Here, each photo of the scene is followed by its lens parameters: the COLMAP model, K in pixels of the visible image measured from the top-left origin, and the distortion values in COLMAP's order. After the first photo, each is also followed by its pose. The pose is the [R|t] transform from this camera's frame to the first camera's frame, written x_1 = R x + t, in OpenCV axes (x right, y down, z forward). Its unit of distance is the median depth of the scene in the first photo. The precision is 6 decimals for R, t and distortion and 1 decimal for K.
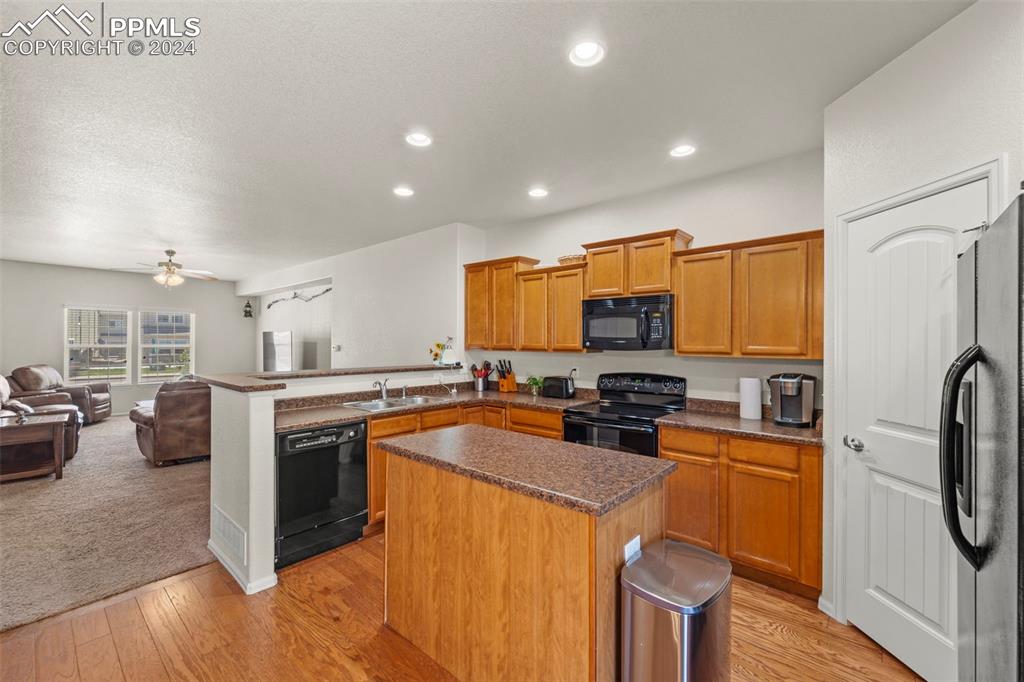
lens RADIAL K [[421.7, 0, 512.0], [0, 421.7, 341.0], [0, 0, 1]] dist [0.001394, -0.000115]
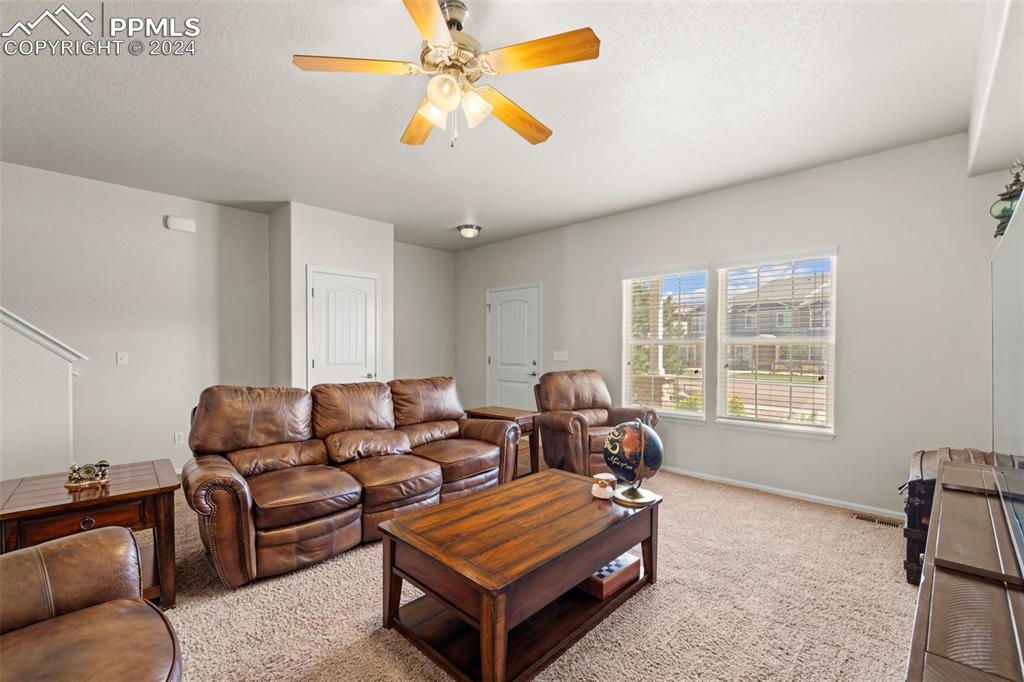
lens RADIAL K [[434.8, 0, 507.8], [0, 434.8, 356.0], [0, 0, 1]] dist [-0.001266, -0.000244]
pose [[-0.048502, 0.012465, -0.998745, -0.793254], [-0.000790, 0.999921, 0.012518, 0.046410], [0.998823, 0.001396, -0.048488, 1.654563]]
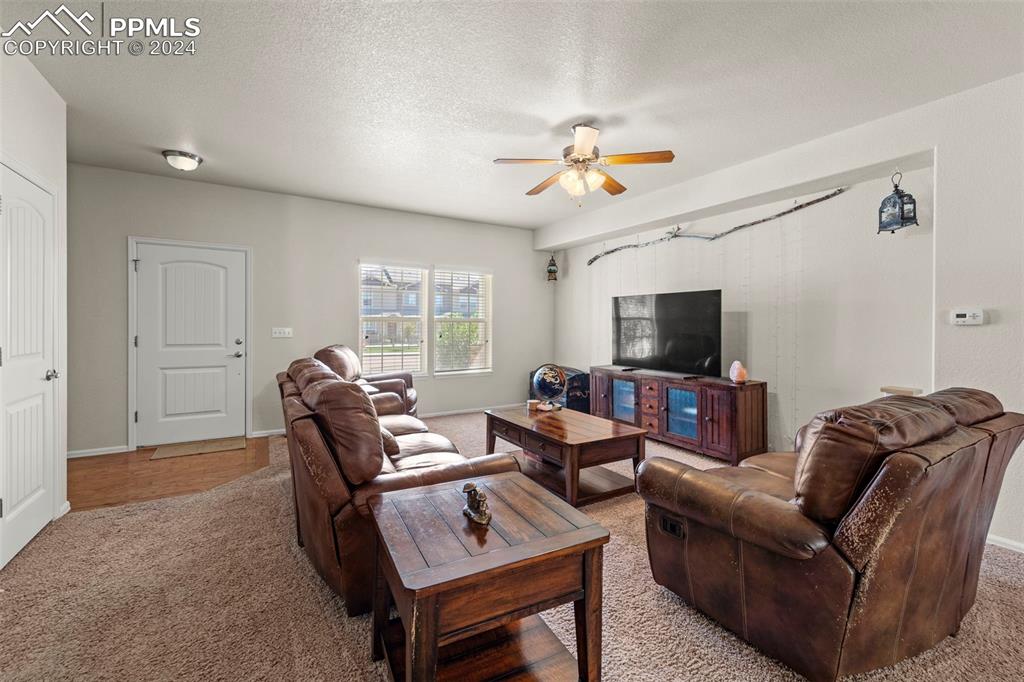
lens RADIAL K [[428.2, 0, 513.7], [0, 428.2, 326.5], [0, 0, 1]] dist [0.000511, -0.000053]
pose [[0.957366, 0.000985, -0.288877, -1.165298], [0.000095, 0.999993, 0.003723, 0.041166], [0.288879, -0.003592, 0.957359, 0.754788]]
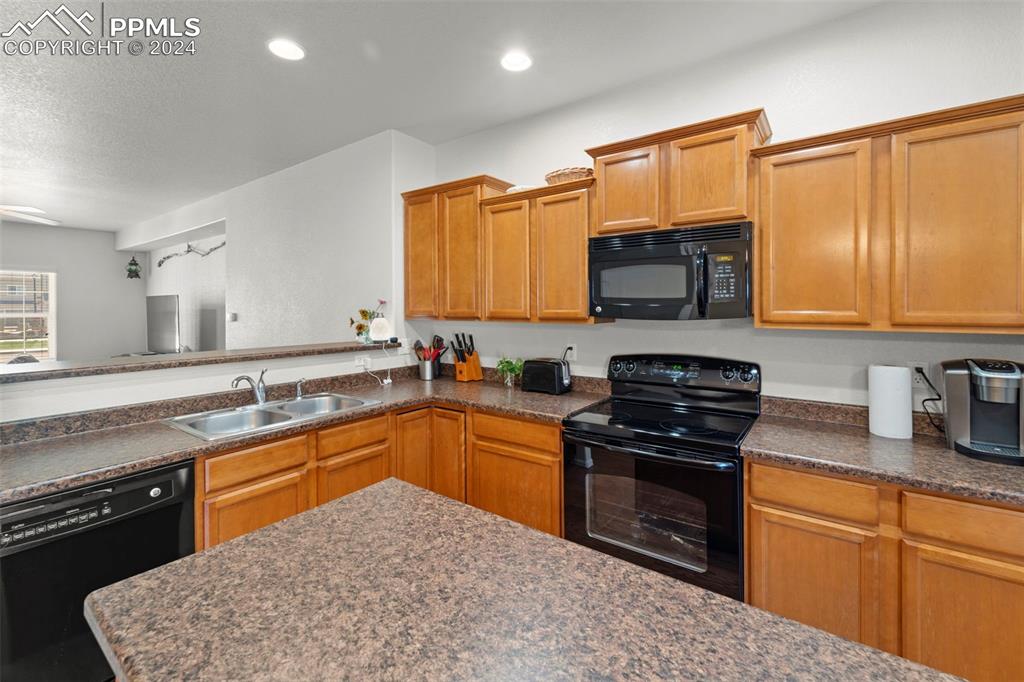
lens RADIAL K [[433.1, 0, 510.5], [0, 433.1, 308.5], [0, 0, 1]] dist [0.001608, -0.000057]
pose [[0.996301, -0.007229, 0.085632, -0.002161], [0.006841, 0.999965, 0.004826, 0.001941], [-0.085663, -0.004222, 0.996315, 0.343382]]
